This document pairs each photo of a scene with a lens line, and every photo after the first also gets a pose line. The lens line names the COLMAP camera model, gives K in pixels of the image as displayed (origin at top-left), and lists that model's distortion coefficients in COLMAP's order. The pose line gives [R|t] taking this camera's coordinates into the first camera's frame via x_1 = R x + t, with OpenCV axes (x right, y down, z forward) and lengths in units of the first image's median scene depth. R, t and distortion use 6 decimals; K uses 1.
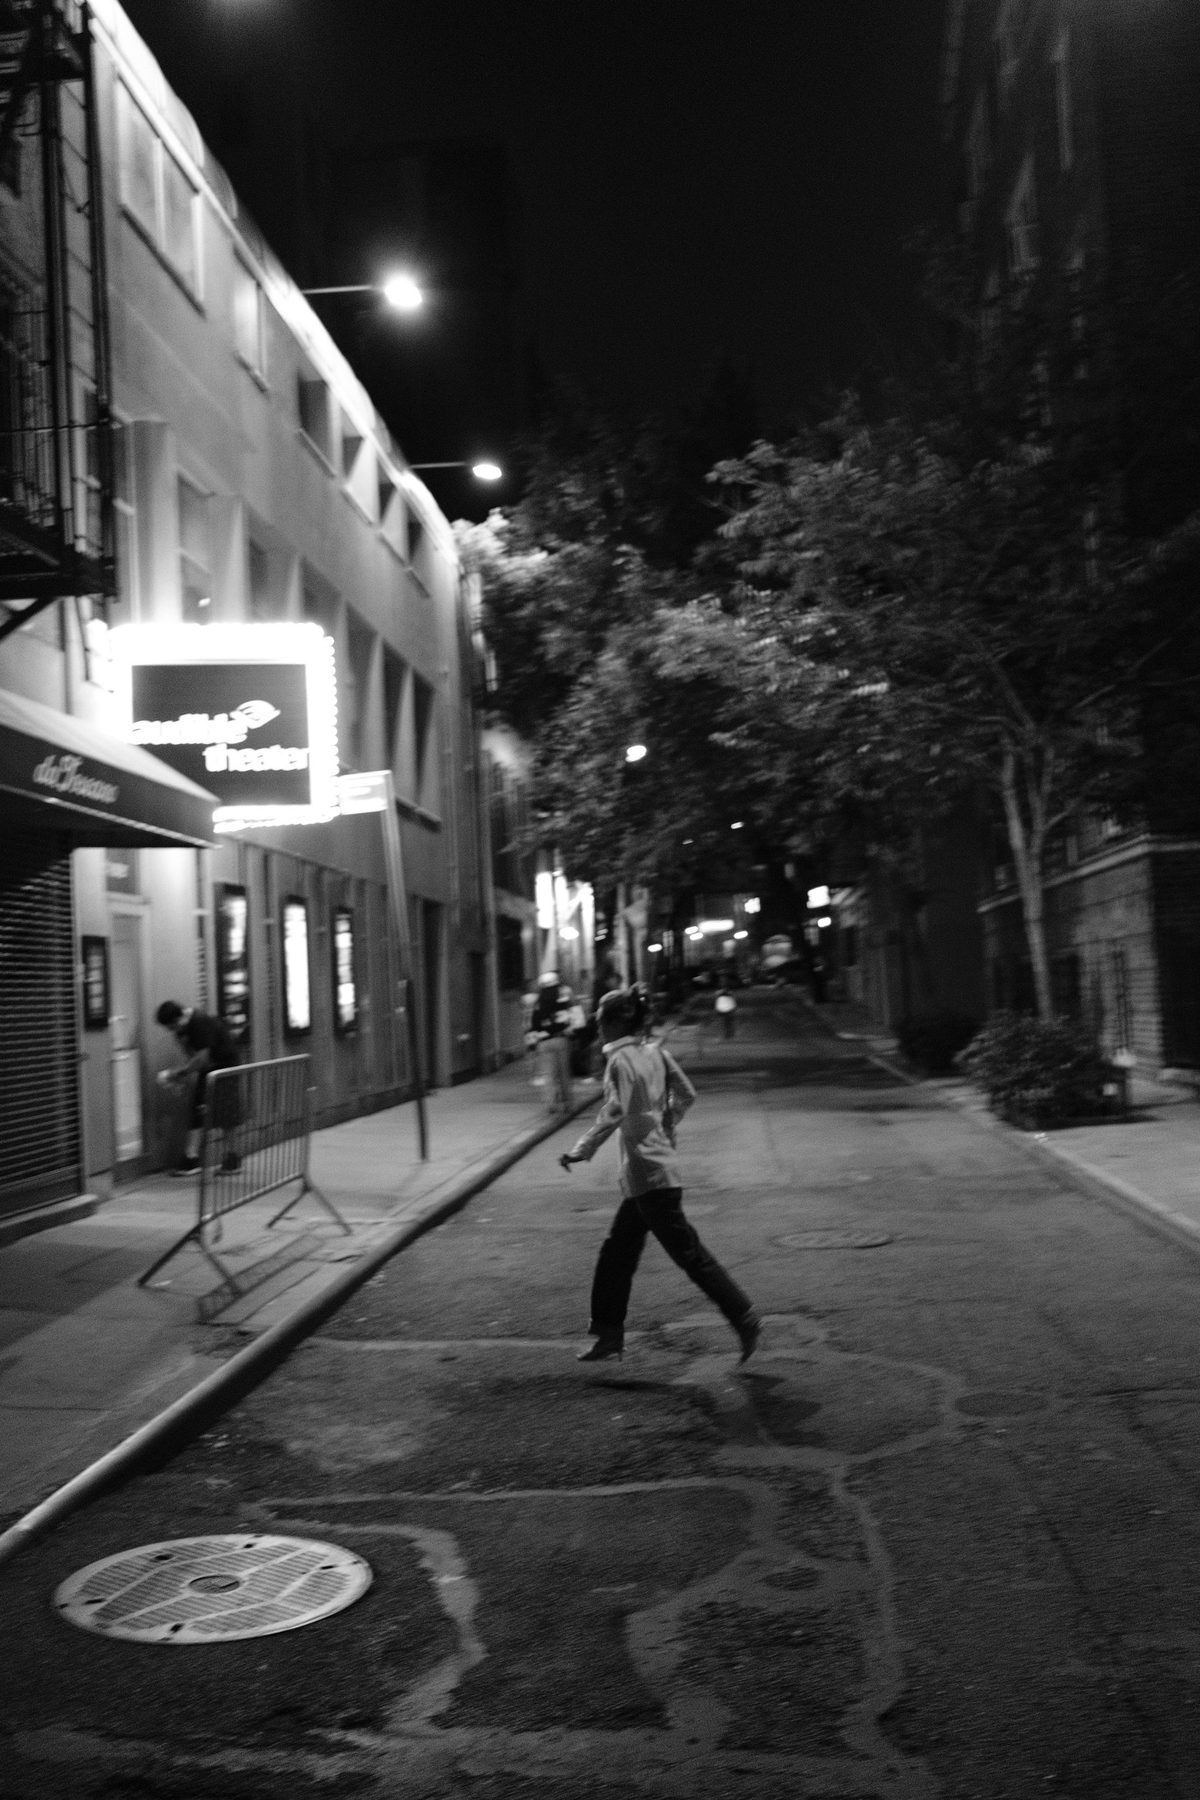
lens RADIAL K [[1727.1, 0, 612.3], [0, 1727.1, 907.3], [0, 0, 1]] dist [-0.005429, 0.011435]
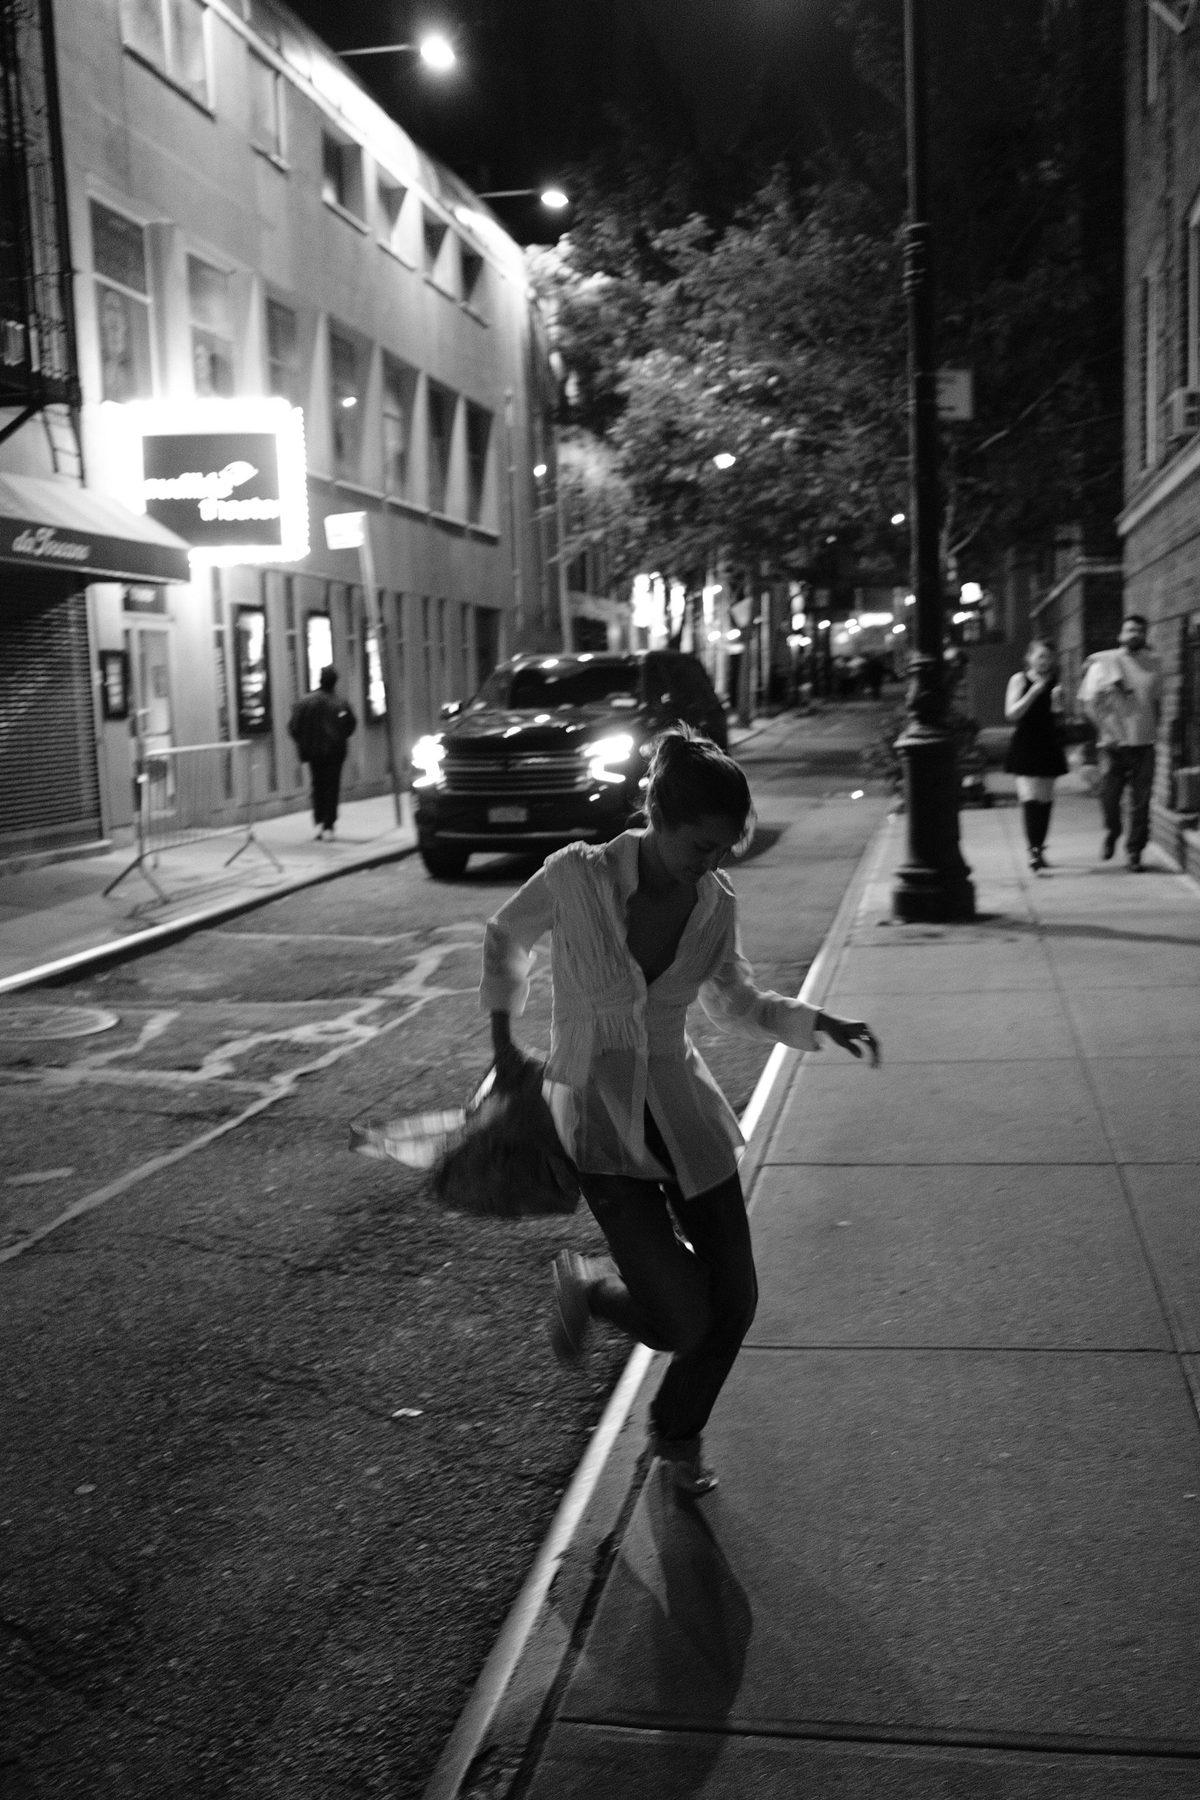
lens RADIAL K [[1732.9, 0, 617.3], [0, 1732.9, 904.7], [0, 0, 1]] dist [0.000982, -0.003911]
pose [[0.993154, 0.026960, -0.113660, 0.183467], [-0.006484, 0.984225, 0.176802, -0.021550], [0.116633, -0.174855, 0.977662, -0.222867]]
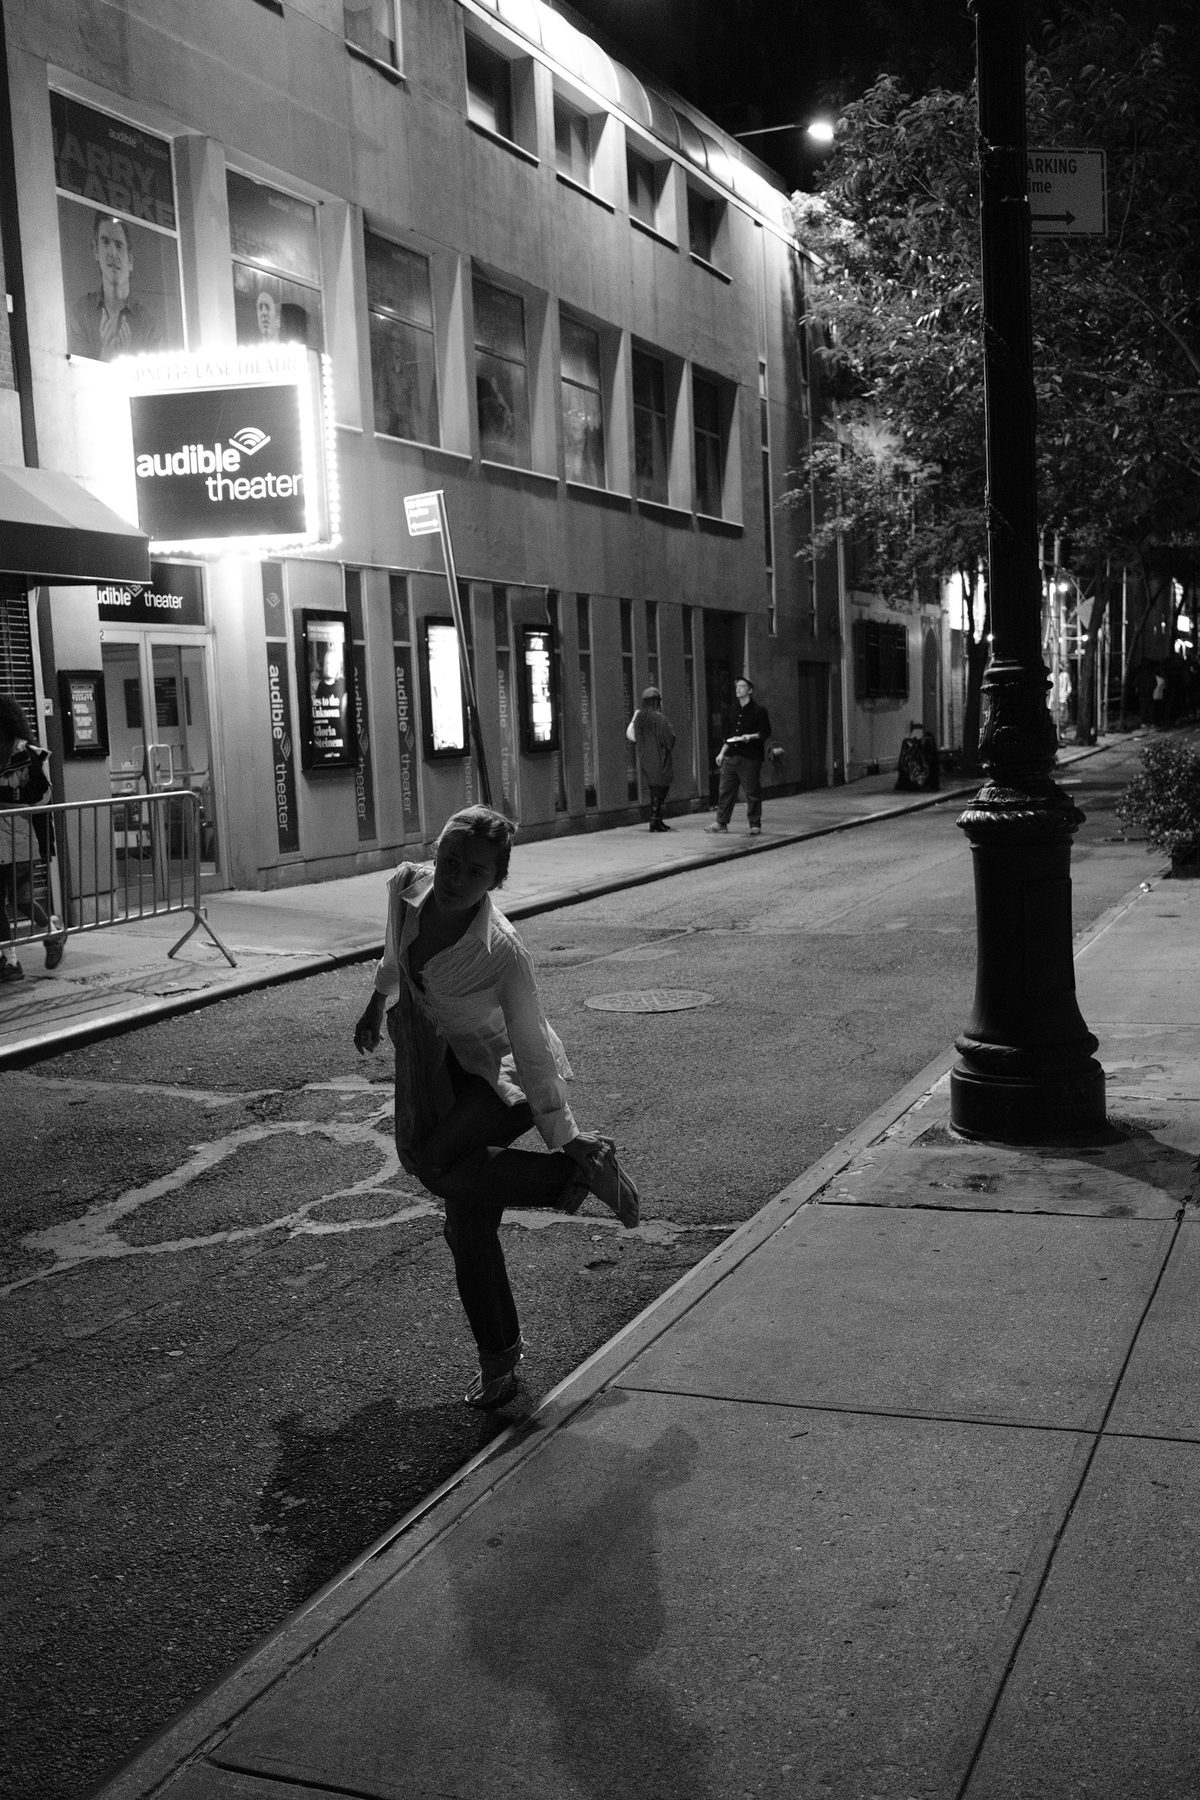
lens RADIAL K [[1727.1, 0, 612.3], [0, 1727.1, 907.3], [0, 0, 1]] dist [-0.005429, 0.011435]
pose [[0.940111, 0.040900, -0.338406, 0.272584], [0.018839, 0.985023, 0.171388, -0.011461], [0.340347, -0.167499, 0.925261, 0.088399]]
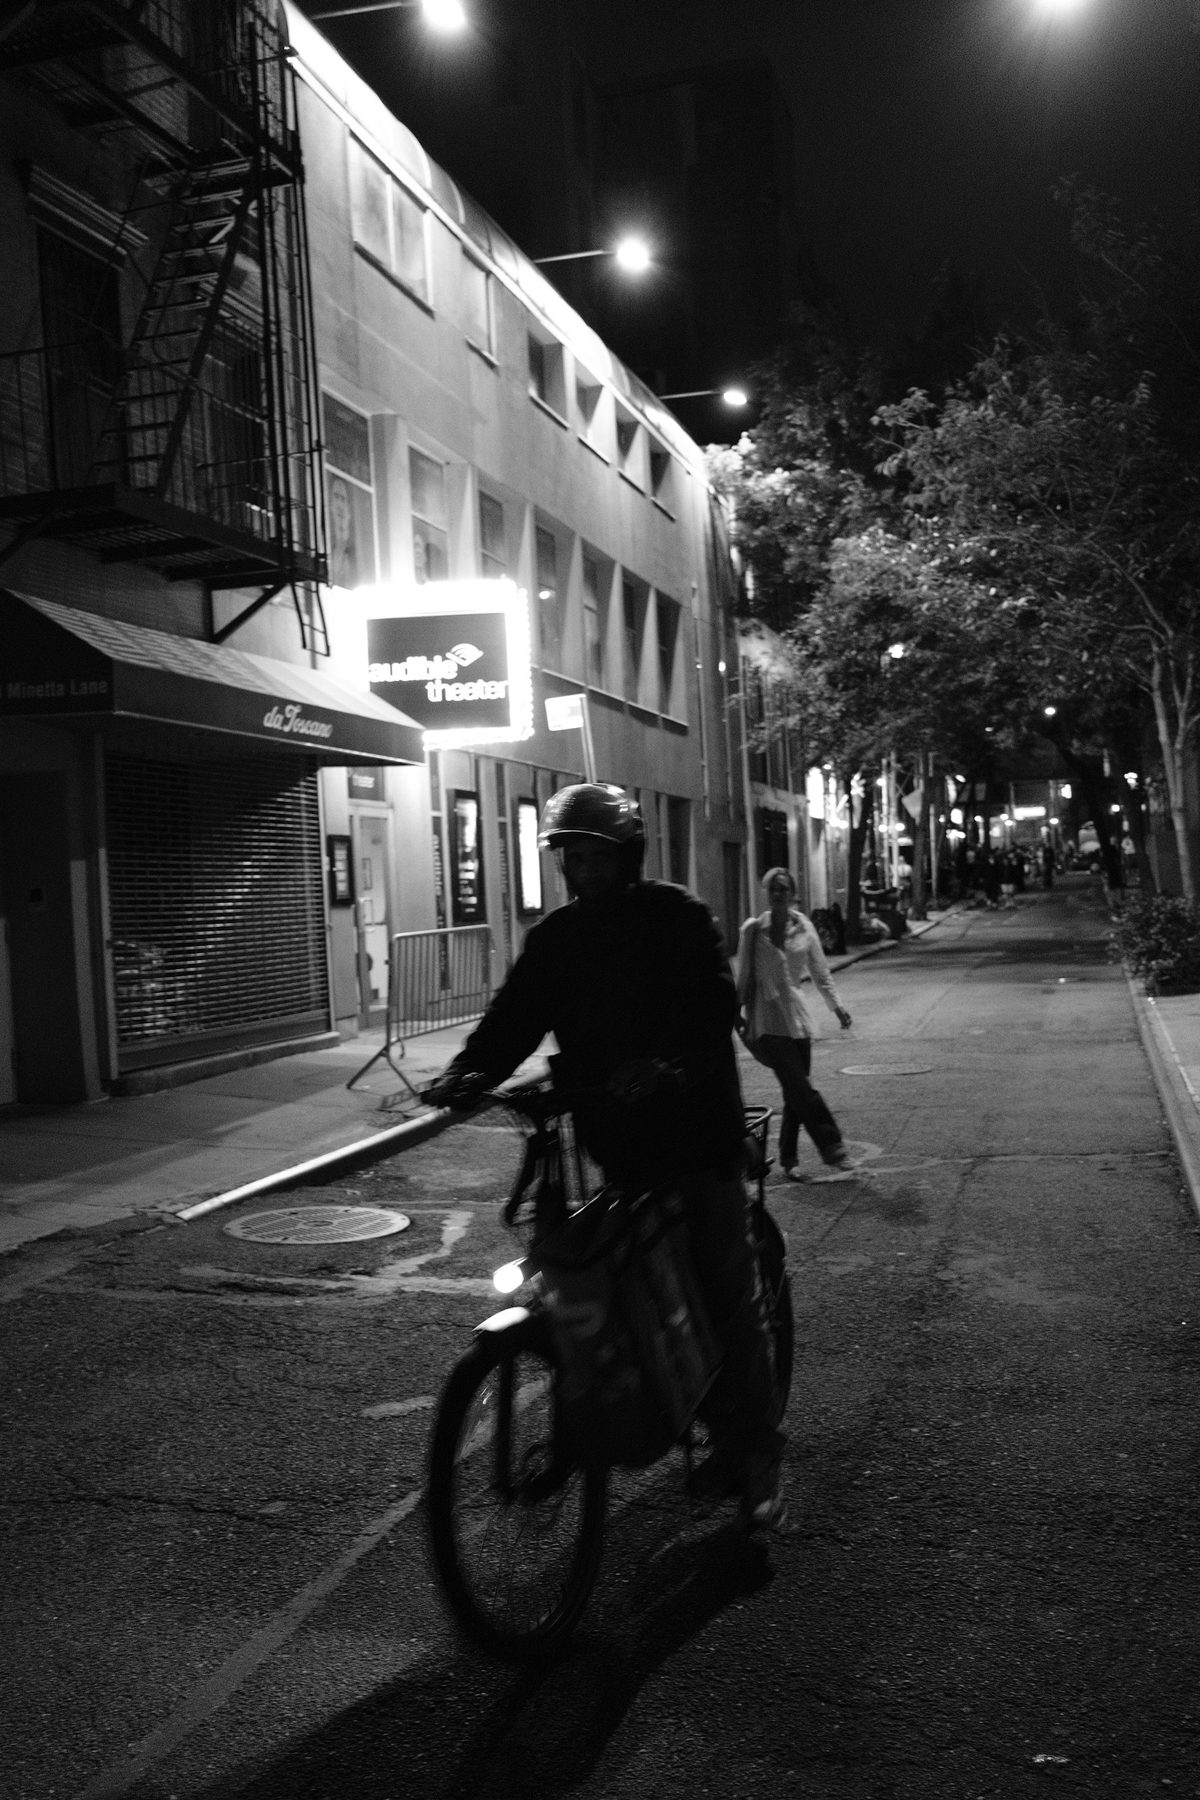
lens RADIAL K [[1732.9, 0, 617.3], [0, 1732.9, 904.7], [0, 0, 1]] dist [0.000982, -0.003911]
pose [[0.981251, -0.004037, -0.192690, 0.114800], [0.016041, 0.998023, 0.060775, -0.005143], [0.192063, -0.062726, 0.979376, -0.173237]]
